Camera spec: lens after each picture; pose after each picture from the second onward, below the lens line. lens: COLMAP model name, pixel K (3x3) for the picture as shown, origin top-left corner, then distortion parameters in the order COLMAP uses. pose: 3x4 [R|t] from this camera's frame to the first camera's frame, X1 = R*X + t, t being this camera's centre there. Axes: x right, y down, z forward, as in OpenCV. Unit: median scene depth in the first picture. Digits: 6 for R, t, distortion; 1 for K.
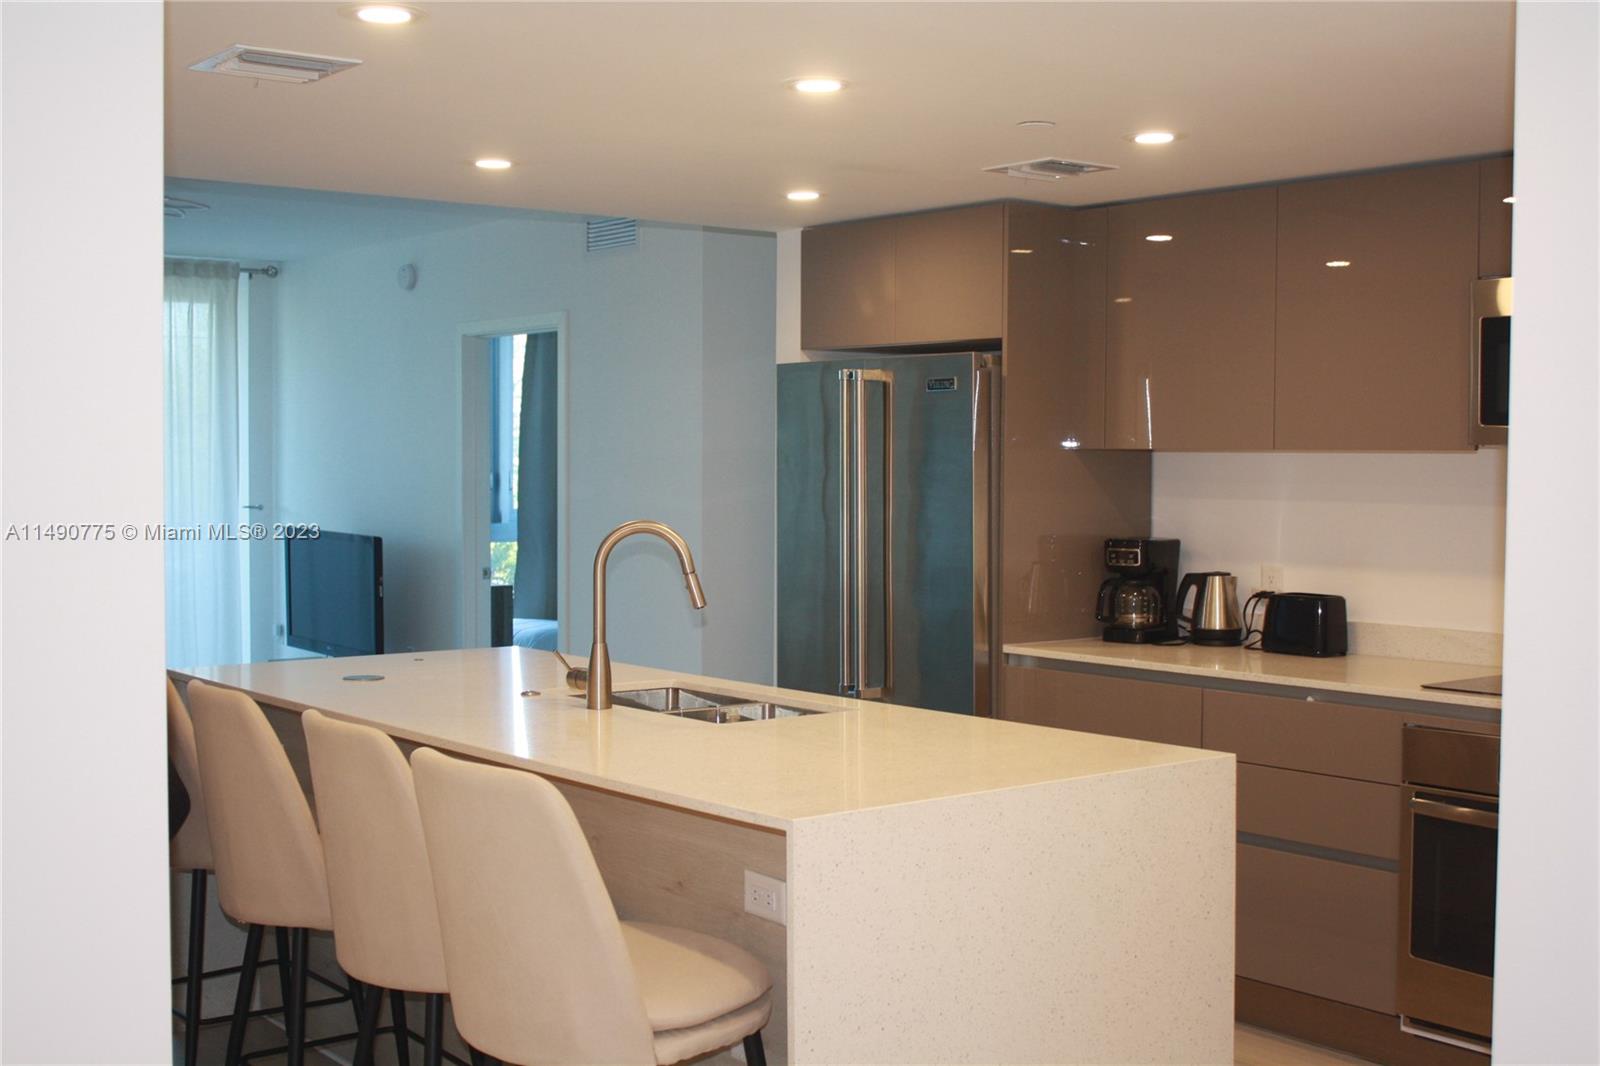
lens RADIAL K [[1866.5, 0, 801.6], [0, 1866.5, 525.2], [0, 0, 1]] dist [-0.078867, 0.028788]
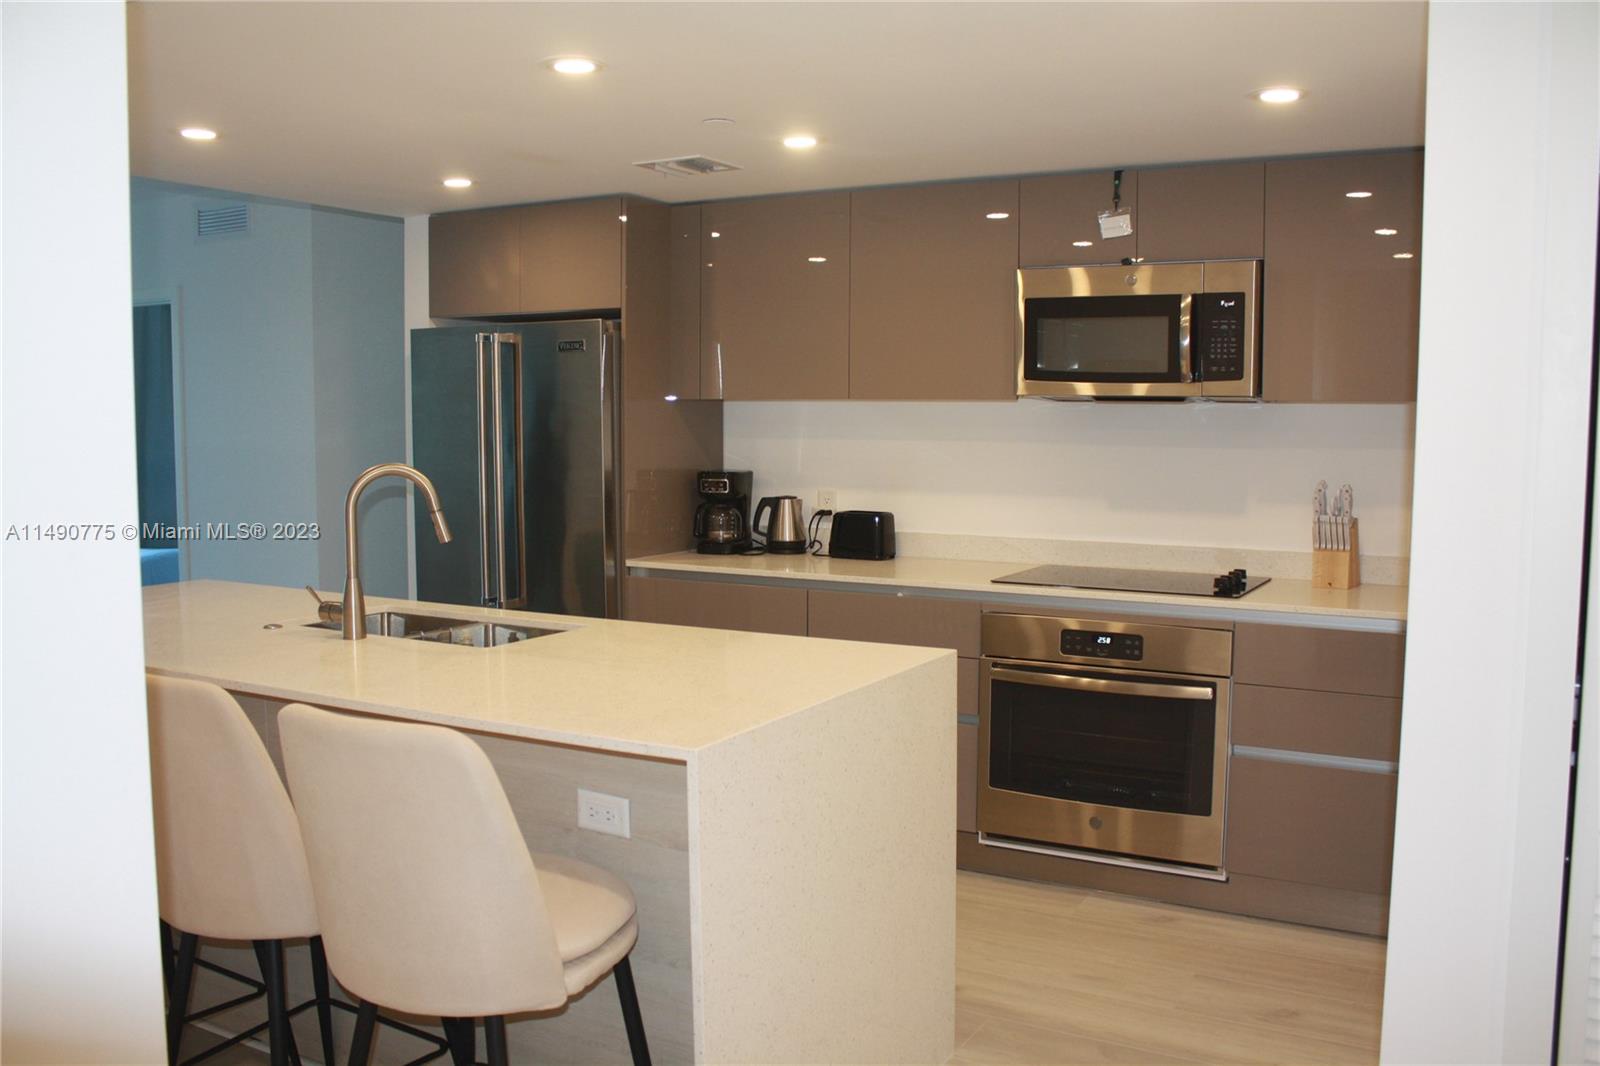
lens RADIAL K [[1345.8, 0, 800.0], [0, 1345.8, 533.0], [0, 0, 1]] dist [-0.161329, 0.144186]
pose [[0.930603, -0.034663, 0.364384, -0.106469], [0.014491, 0.998214, 0.057948, -0.002877], [-0.365743, -0.048647, 0.929444, 0.140148]]
